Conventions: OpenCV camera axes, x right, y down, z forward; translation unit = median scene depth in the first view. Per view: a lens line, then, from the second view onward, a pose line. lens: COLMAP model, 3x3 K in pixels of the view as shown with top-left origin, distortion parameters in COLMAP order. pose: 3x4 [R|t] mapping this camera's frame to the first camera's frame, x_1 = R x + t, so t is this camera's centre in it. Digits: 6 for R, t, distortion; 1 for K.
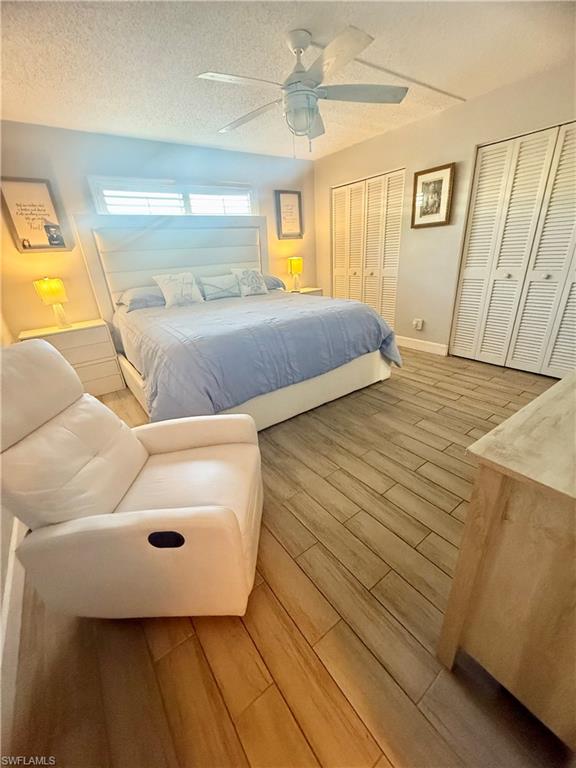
lens RADIAL K [[306.7, 0, 287.0], [0, 306.7, 384.0], [0, 0, 1]] dist [-0.000519, 0.000616]
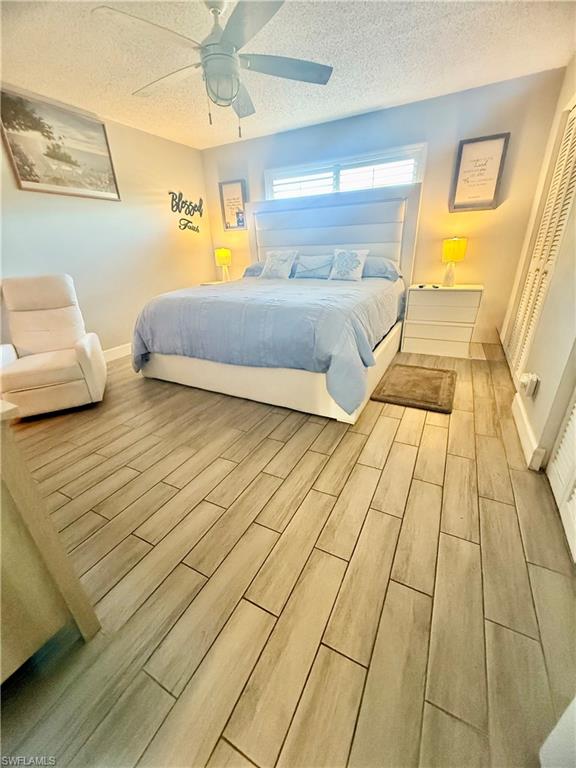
lens RADIAL K [[306.7, 0, 289.2], [0, 306.7, 382.9], [0, 0, 1]] dist [-0.000519, 0.000616]
pose [[0.441319, 0.404744, -0.800887, 0.822555], [-0.348100, 0.899830, 0.262930, -0.246473], [0.827081, 0.162753, 0.538003, 0.532771]]
